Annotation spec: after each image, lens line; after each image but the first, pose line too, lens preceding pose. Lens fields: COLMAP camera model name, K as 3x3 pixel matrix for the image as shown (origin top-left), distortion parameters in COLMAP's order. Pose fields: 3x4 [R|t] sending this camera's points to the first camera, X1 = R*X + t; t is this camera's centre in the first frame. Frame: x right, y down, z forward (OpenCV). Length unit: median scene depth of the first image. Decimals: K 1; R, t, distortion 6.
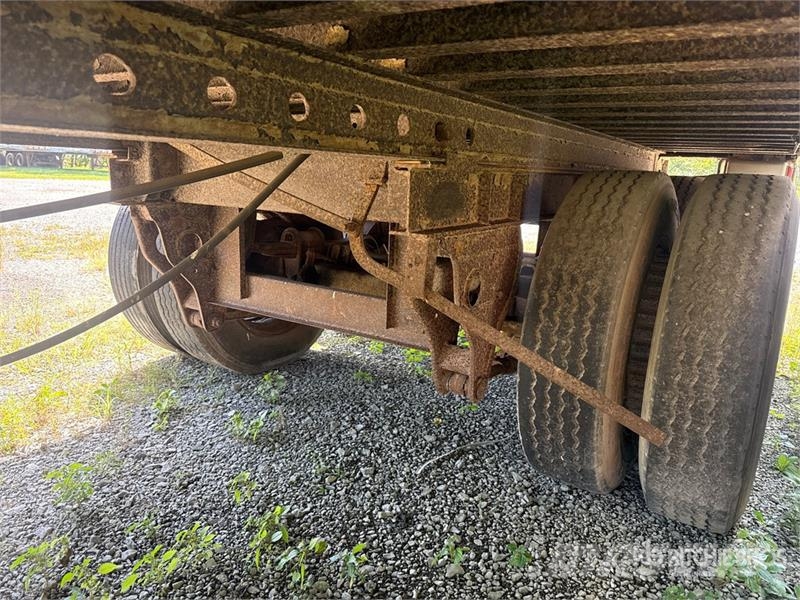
lens RADIAL K [[572.1, 0, 400.1], [0, 572.1, 303.1], [0, 0, 1]] dist [0.056070, -0.065799]
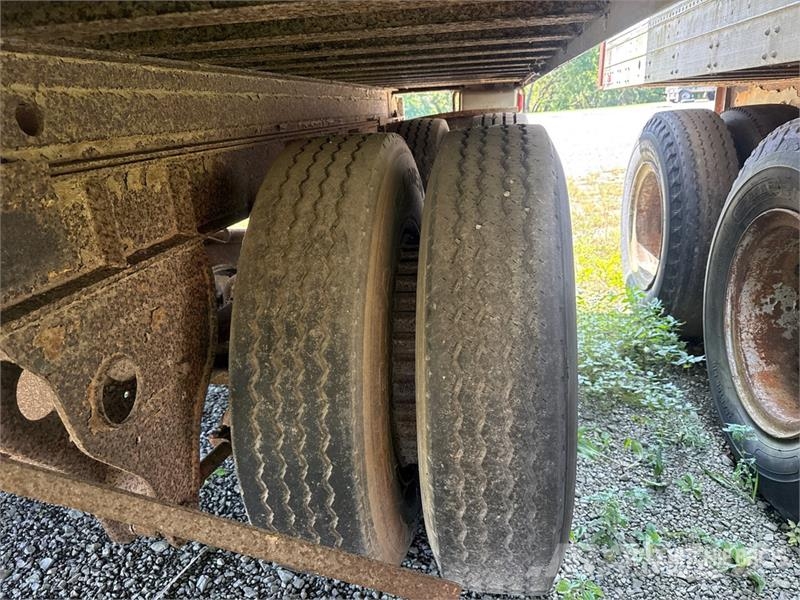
lens RADIAL K [[572.1, 0, 392.1], [0, 572.1, 305.3], [0, 0, 1]] dist [0.056070, -0.065799]
pose [[0.917509, -0.216481, 0.333635, 0.199386], [0.182039, 0.974438, 0.131656, -0.129551], [-0.353608, -0.060061, 0.933464, 0.369600]]
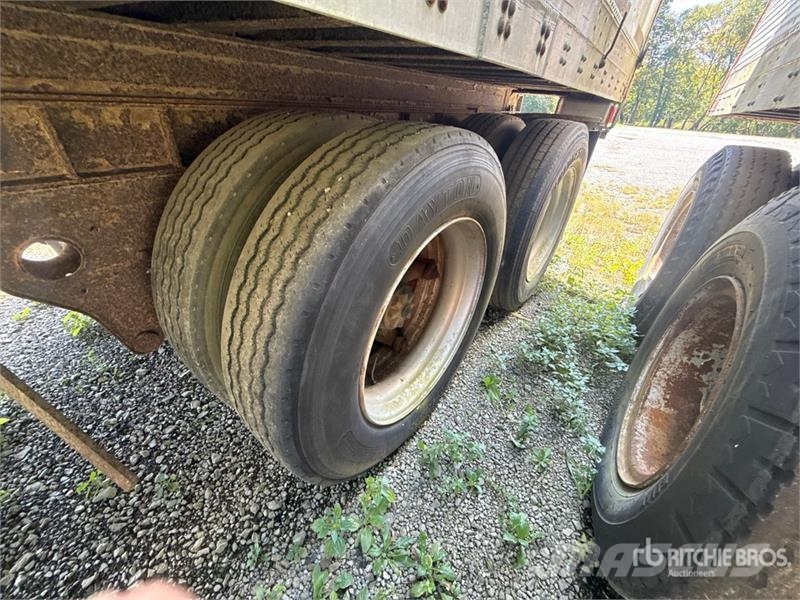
lens RADIAL K [[318.1, 0, 396.9], [0, 318.1, 299.4], [0, 0, 1]] dist [-0.000500, 0.000420]
pose [[0.995793, 0.070275, -0.058798, 0.670823], [-0.046489, 0.940463, 0.336701, -0.151694], [0.078959, -0.332551, 0.939774, 0.547889]]
